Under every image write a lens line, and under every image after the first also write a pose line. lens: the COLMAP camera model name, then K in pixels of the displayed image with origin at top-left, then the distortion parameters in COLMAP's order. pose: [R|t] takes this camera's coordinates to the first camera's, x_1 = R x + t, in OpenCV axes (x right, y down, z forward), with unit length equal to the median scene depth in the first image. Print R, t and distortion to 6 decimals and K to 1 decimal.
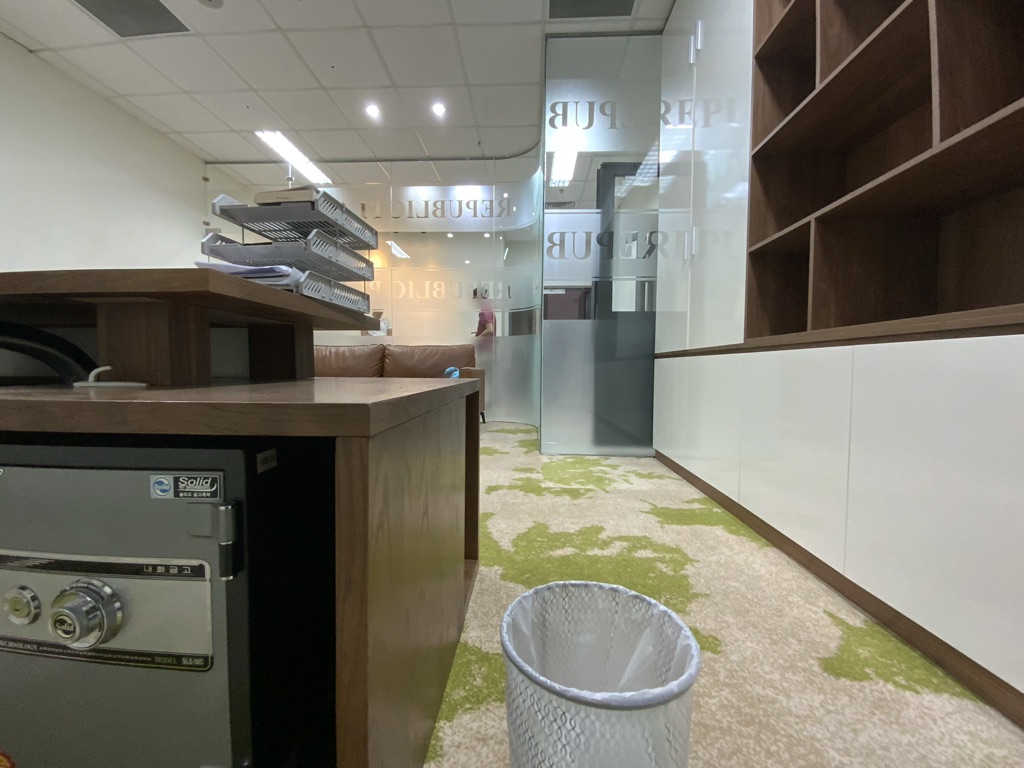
lens RADIAL K [[417.8, 0, 511.3], [0, 417.8, 380.8], [0, 0, 1]] dist [0.003320, -0.009830]
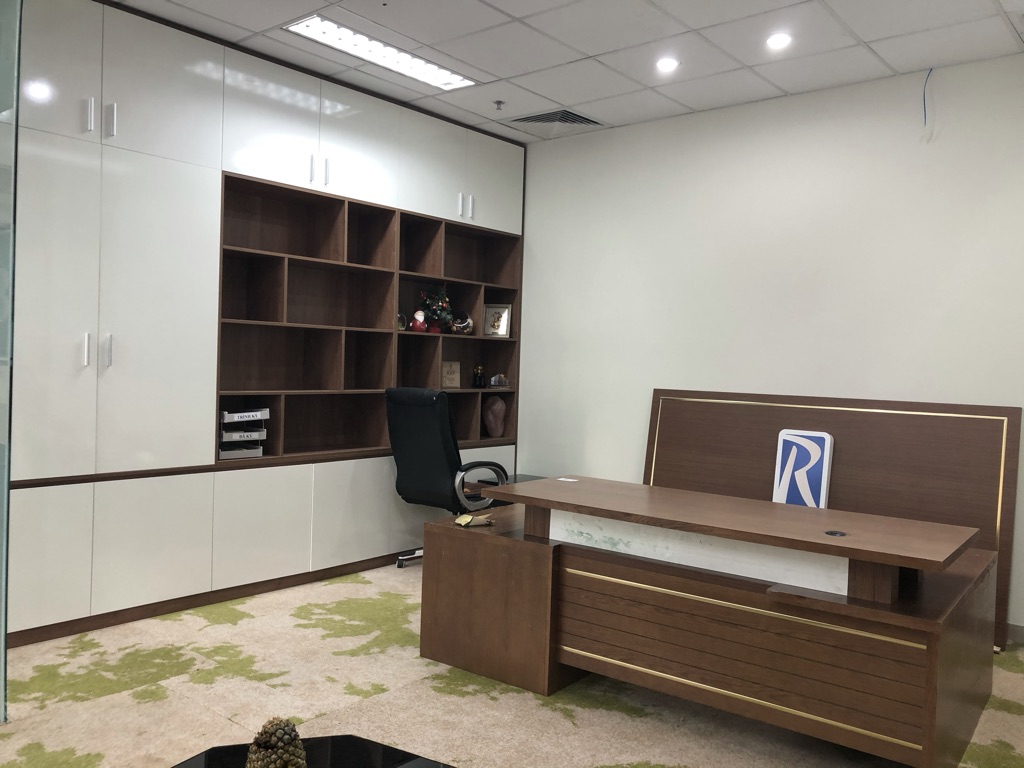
lens RADIAL K [[839.9, 0, 522.1], [0, 839.9, 369.1], [0, 0, 1]] dist [-0.015252, 0.020853]
pose [[-0.799474, -0.038480, 0.599467, -1.322712], [-0.016202, 0.998964, 0.042517, -0.388534], [-0.600483, 0.024279, -0.799269, 1.908581]]
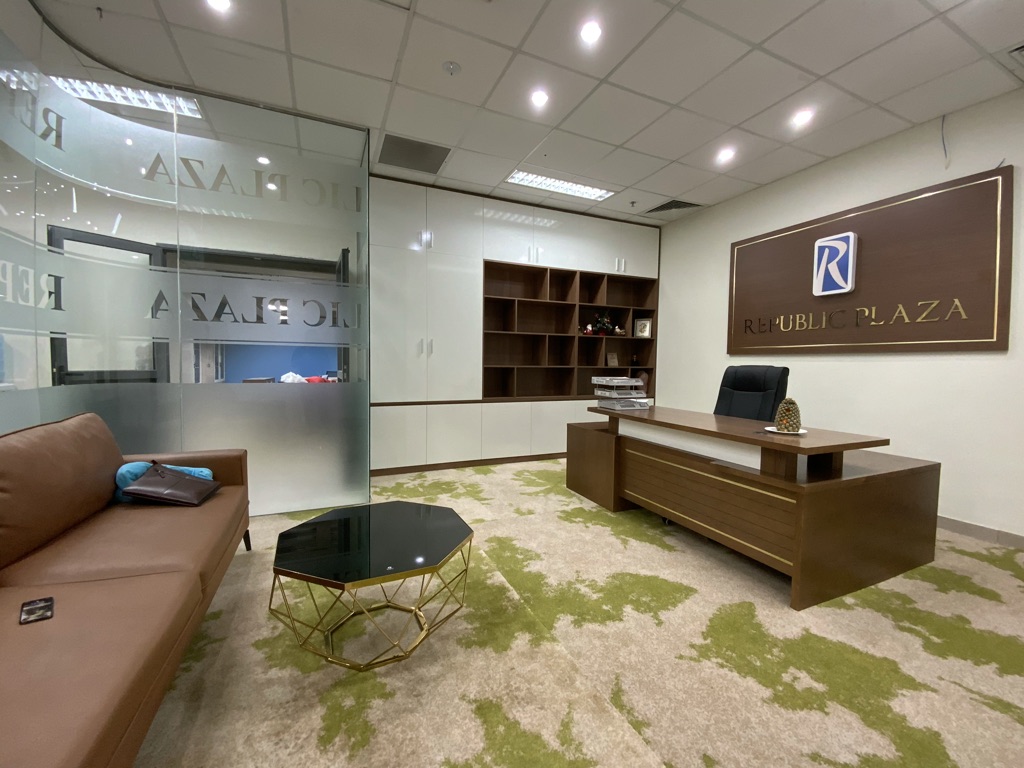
lens RADIAL K [[417.8, 0, 506.6], [0, 417.8, 385.3], [0, 0, 1]] dist [0.003320, -0.009830]
pose [[-0.441708, -0.063795, 0.894888, -1.474112], [0.018752, 0.996594, 0.080301, -0.306088], [-0.896963, 0.052250, -0.439007, 1.564906]]
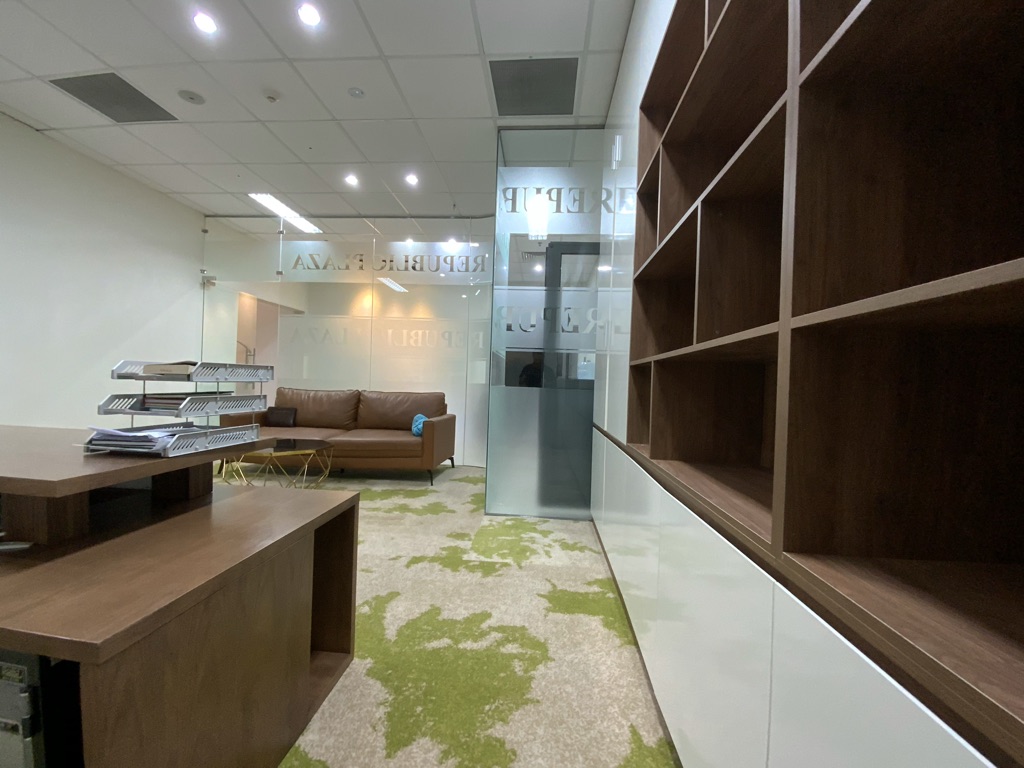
lens RADIAL K [[417.8, 0, 513.4], [0, 417.8, 381.2], [0, 0, 1]] dist [0.003320, -0.009830]
pose [[0.999416, 0.024862, -0.023456, 0.215664], [-0.025783, 0.998874, -0.039815, -0.161742], [0.022440, 0.040397, 0.998932, -0.087078]]
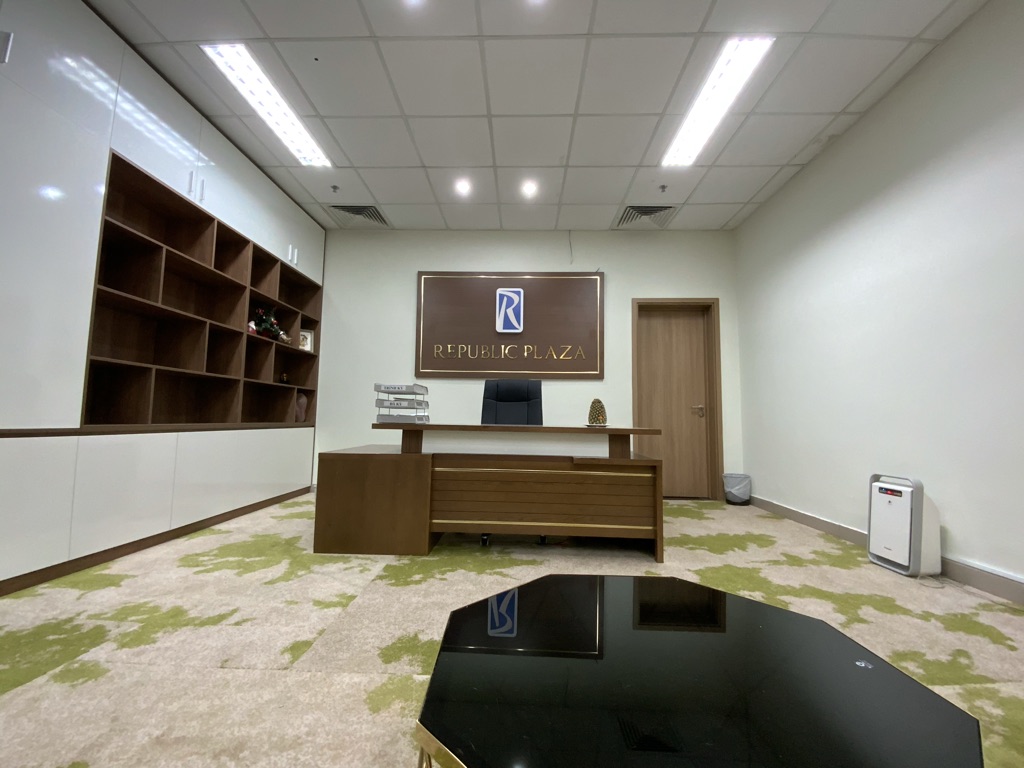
lens RADIAL K [[417.8, 0, 514.7], [0, 417.8, 384.7], [0, 0, 1]] dist [0.003320, -0.009830]
pose [[-0.999318, -0.027852, -0.024229, -0.549279], [-0.026700, 0.998555, -0.046642, -0.151118], [0.025493, -0.045963, -0.998618, 1.756666]]
